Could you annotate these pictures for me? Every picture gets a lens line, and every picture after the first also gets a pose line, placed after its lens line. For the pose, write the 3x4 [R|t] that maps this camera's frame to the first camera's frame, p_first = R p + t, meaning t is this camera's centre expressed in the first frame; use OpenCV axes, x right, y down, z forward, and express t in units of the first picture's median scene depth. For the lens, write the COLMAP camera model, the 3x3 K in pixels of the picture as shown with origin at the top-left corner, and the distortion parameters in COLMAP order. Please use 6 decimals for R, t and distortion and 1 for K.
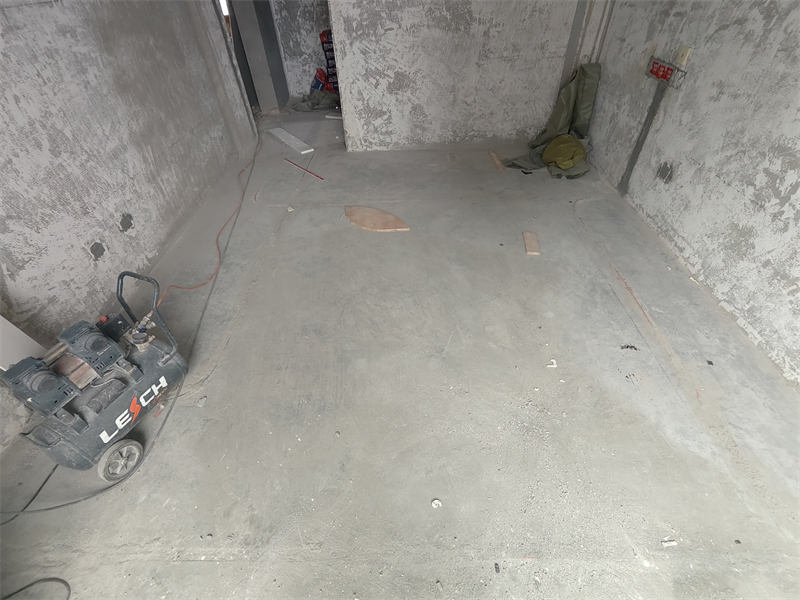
lens RADIAL K [[369.1, 0, 399.2], [0, 369.1, 300.7], [0, 0, 1]] dist [-0.002614, 0.001316]
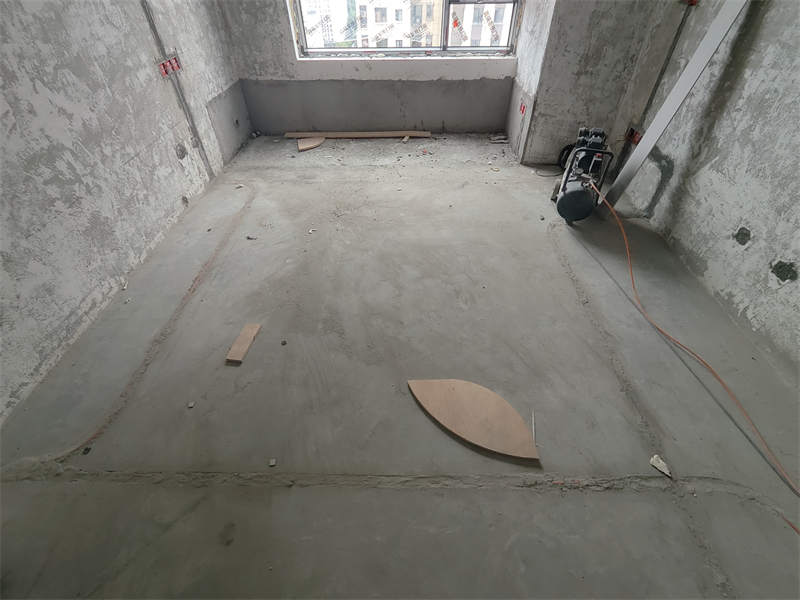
lens RADIAL K [[369.1, 0, 399.4], [0, 369.1, 299.6], [0, 0, 1]] dist [-0.002614, 0.001316]
pose [[-0.998781, 0.028011, 0.040649, 0.017581], [0.042288, 0.060672, 0.997262, -1.182508], [0.025468, 0.997765, -0.061783, 1.292509]]
